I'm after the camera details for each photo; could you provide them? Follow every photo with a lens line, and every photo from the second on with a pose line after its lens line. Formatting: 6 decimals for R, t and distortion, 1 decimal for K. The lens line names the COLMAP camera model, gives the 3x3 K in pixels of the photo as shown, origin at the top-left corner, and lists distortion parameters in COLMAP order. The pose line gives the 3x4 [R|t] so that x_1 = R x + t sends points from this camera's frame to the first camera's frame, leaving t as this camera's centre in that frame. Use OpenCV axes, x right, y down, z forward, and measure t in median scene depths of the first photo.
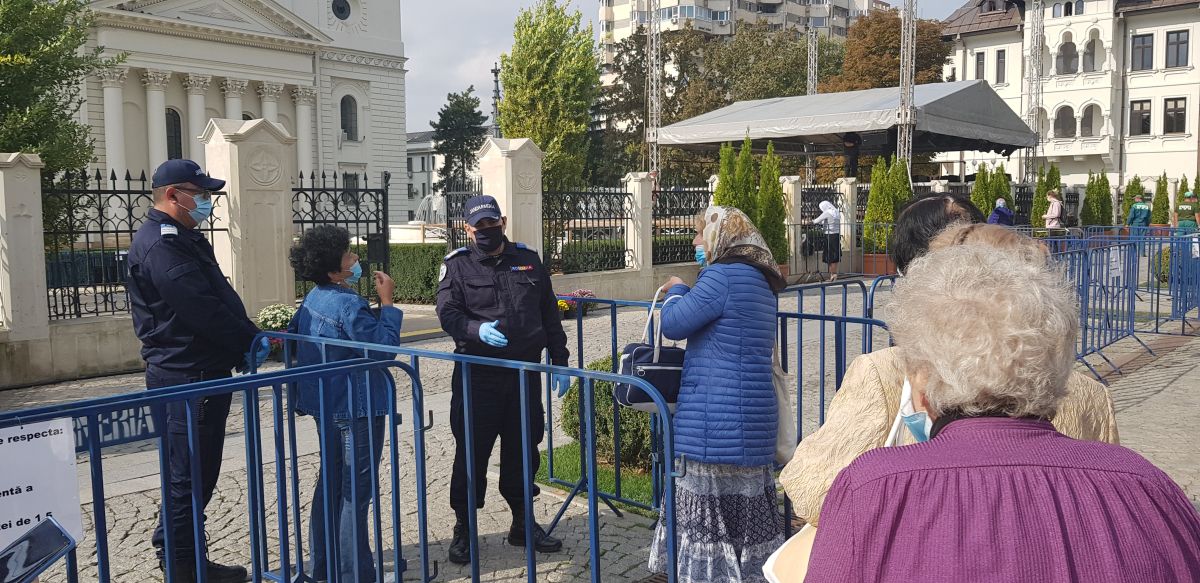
lens RADIAL K [[931.3, 0, 600.0], [0, 931.3, 291.5], [0, 0, 1]] dist [0.079109, -0.190491]
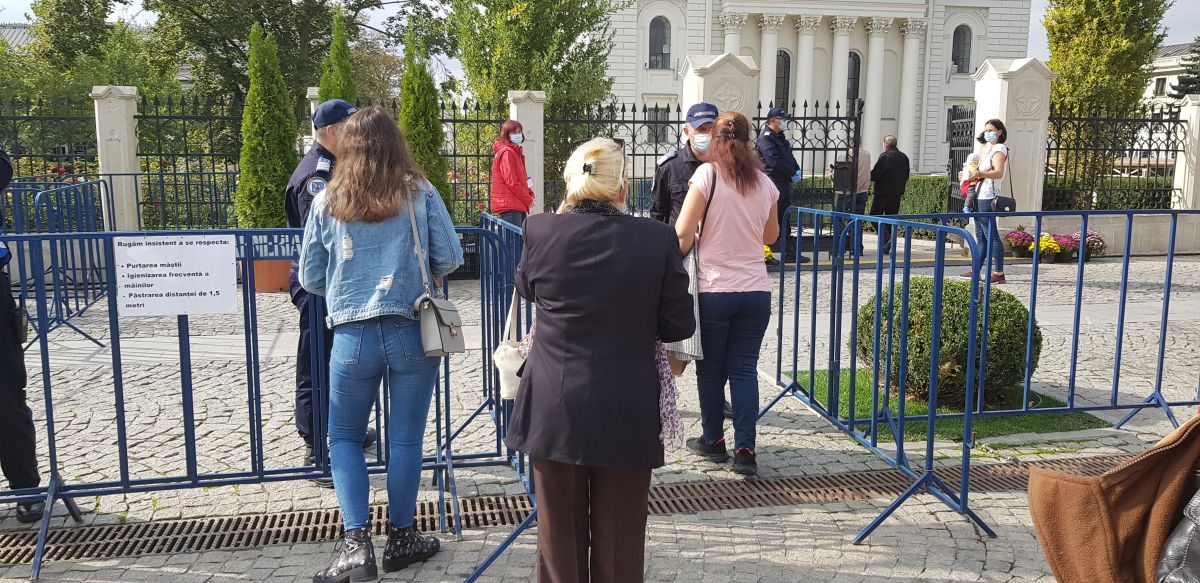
lens RADIAL K [[931.2, 0, 565.0], [0, 931.2, 291.2], [0, 0, 1]] dist [0.092036, -0.179471]
pose [[0.785077, 0.099308, -0.611385, 0.029680], [-0.060323, 0.994630, 0.084099, 0.001945], [0.616454, -0.029143, 0.786852, 0.002039]]
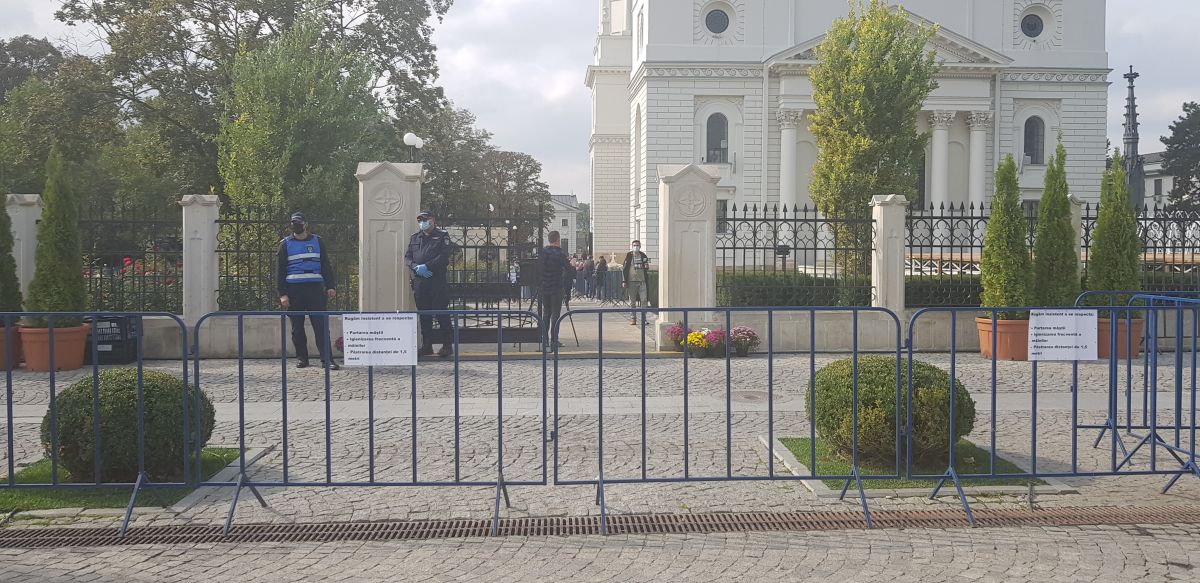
lens RADIAL K [[921.3, 0, 585.3], [0, 921.3, 263.2], [0, 0, 1]] dist [0.095736, -0.179482]
pose [[0.702660, 0.026248, -0.711041, 0.105987], [-0.068763, 0.997147, -0.031143, -0.005300], [0.708195, 0.070776, 0.702460, 0.056122]]
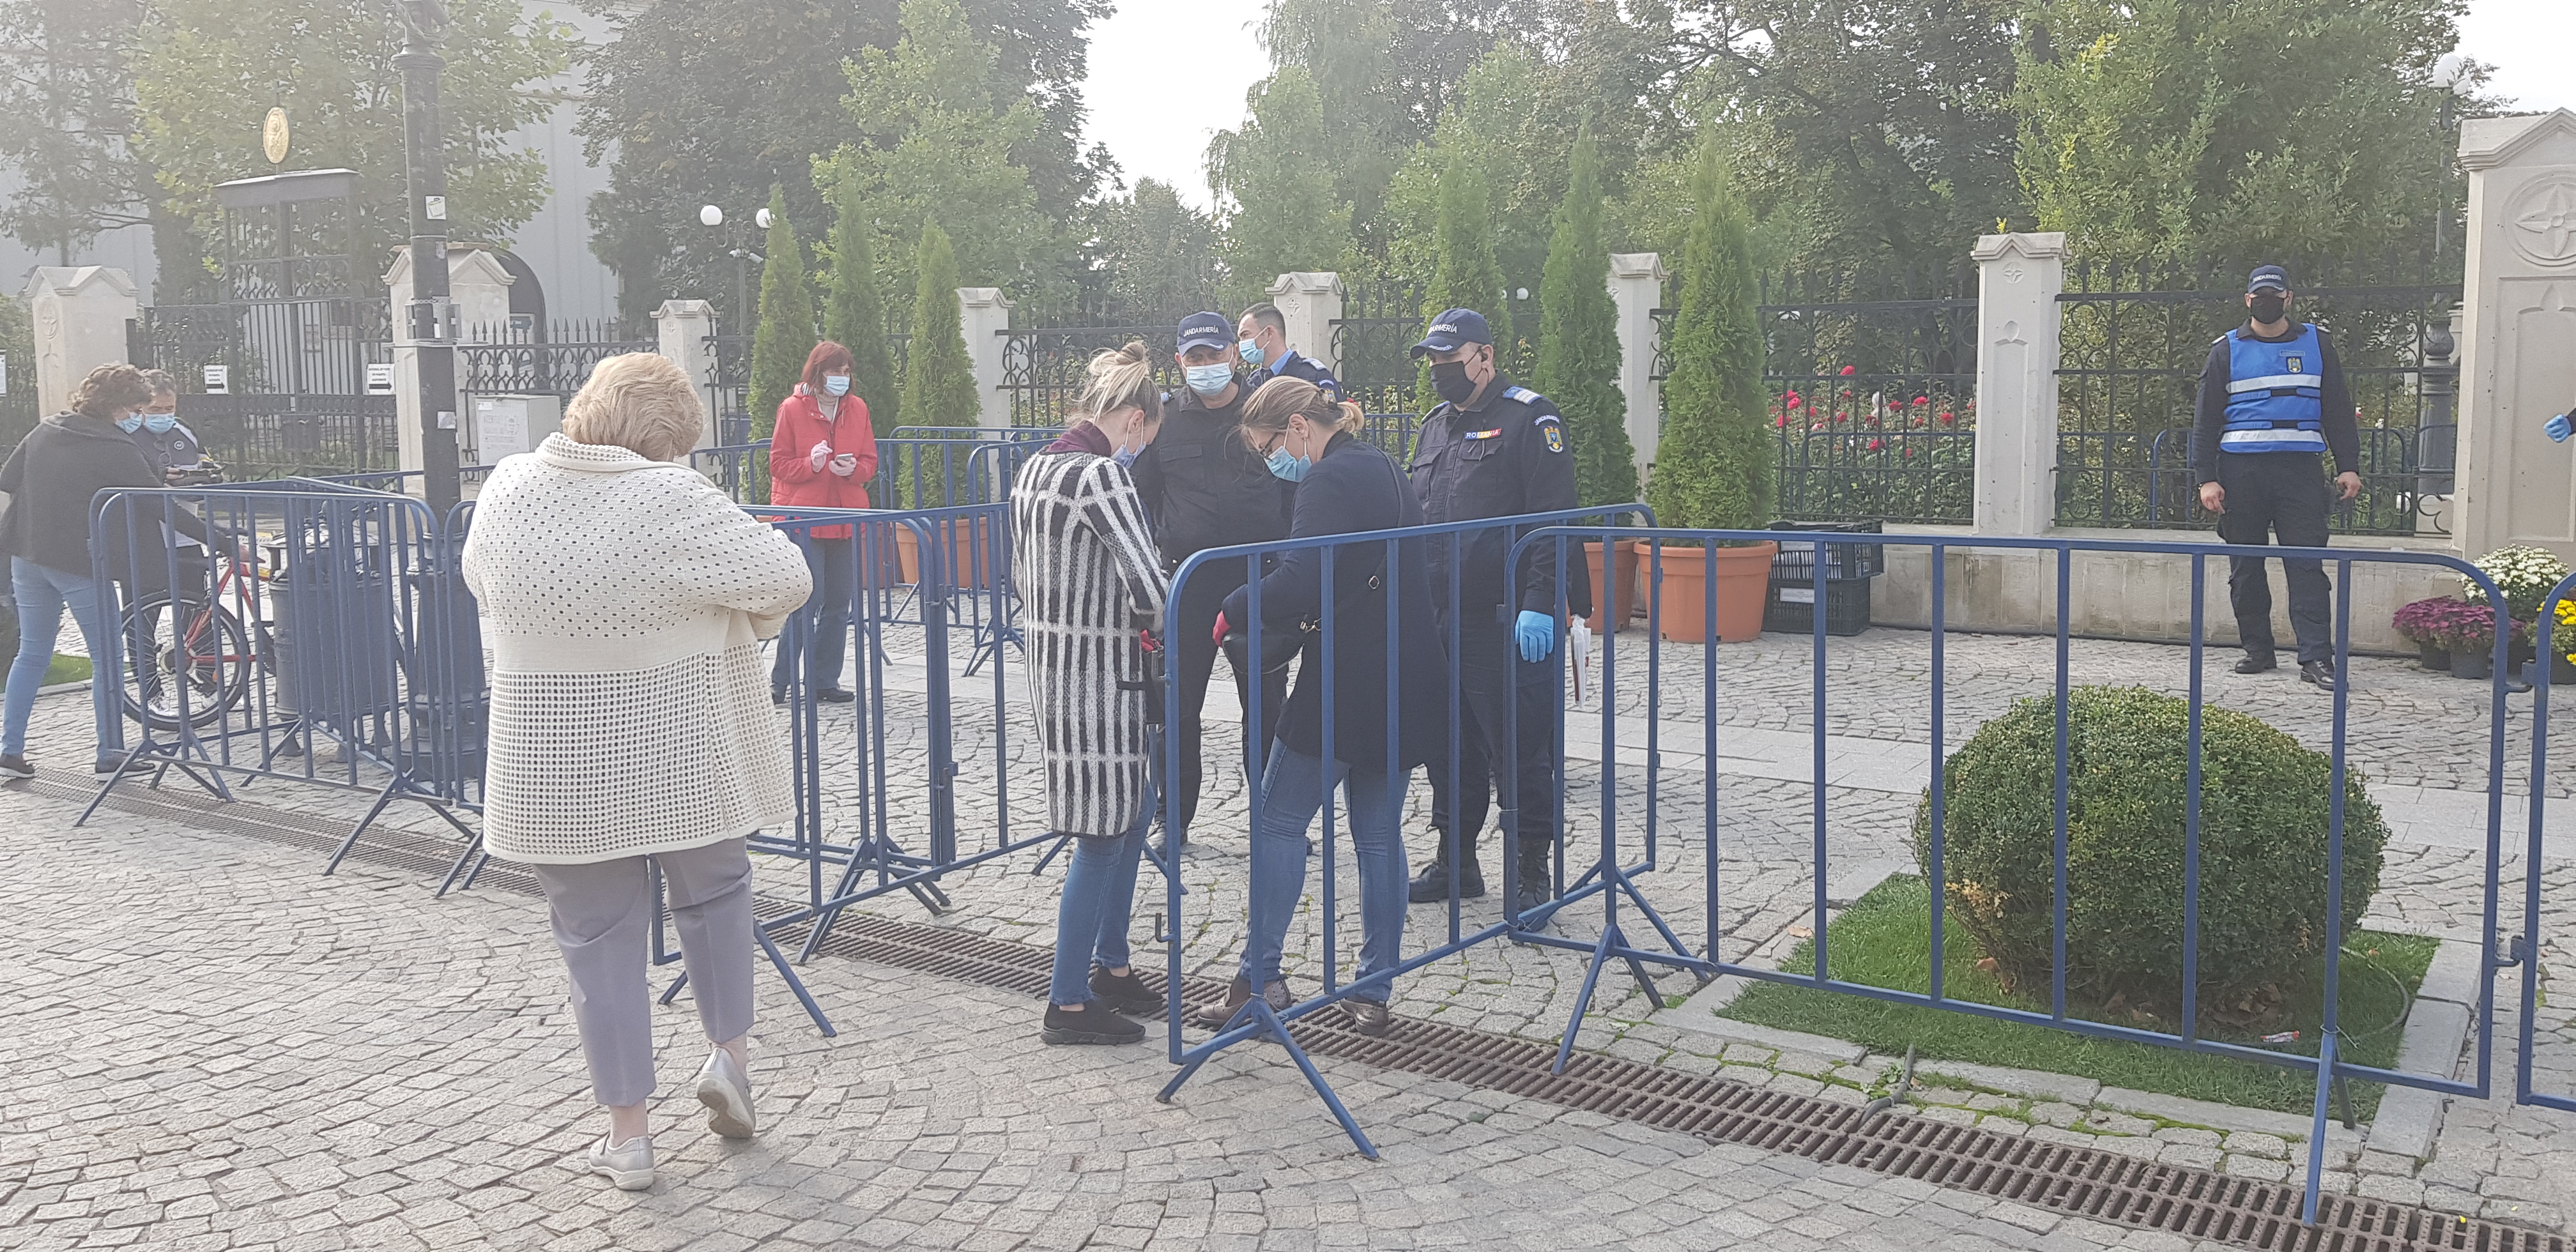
lens RADIAL K [[1977.5, 0, 1256.5], [0, 1977.5, 565.3], [0, 0, 1]] dist [0.095736, -0.179482]
pose [[0.142248, 0.105697, -0.984171, 0.072956], [-0.072568, 0.992720, 0.096127, -0.003714], [0.987167, 0.057745, 0.148883, 0.047078]]
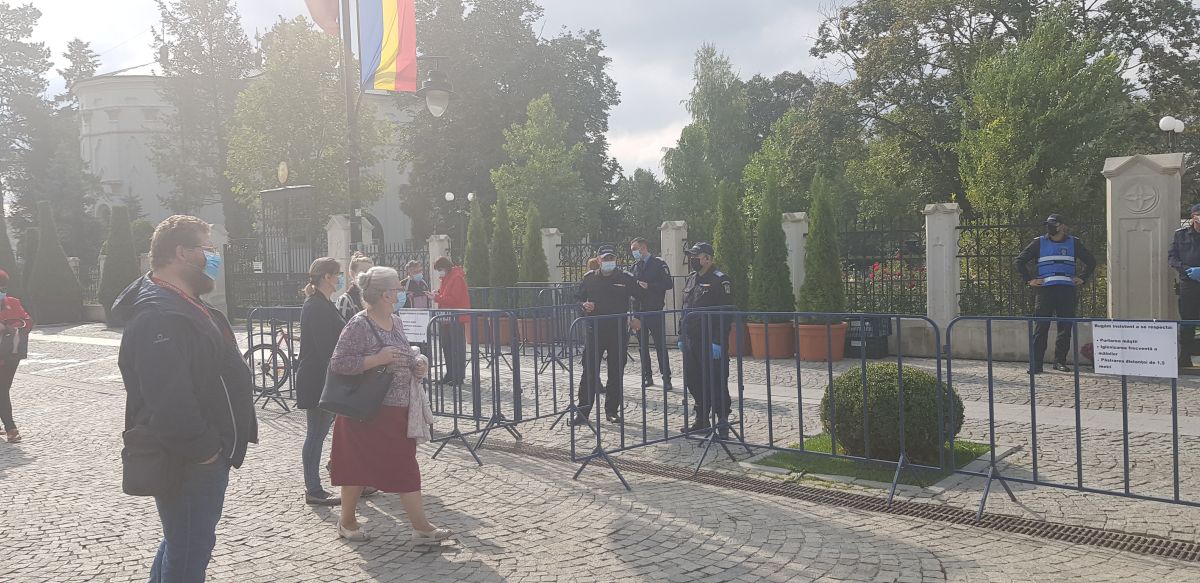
lens RADIAL K [[917.3, 0, 603.2], [0, 917.3, 278.6], [0, 0, 1]] dist [0.054962, -0.092820]
pose [[0.042556, 0.034286, -0.998506, 0.112070], [-0.055652, 0.997941, 0.031895, -0.005846], [0.997543, 0.054212, 0.044376, 0.052081]]
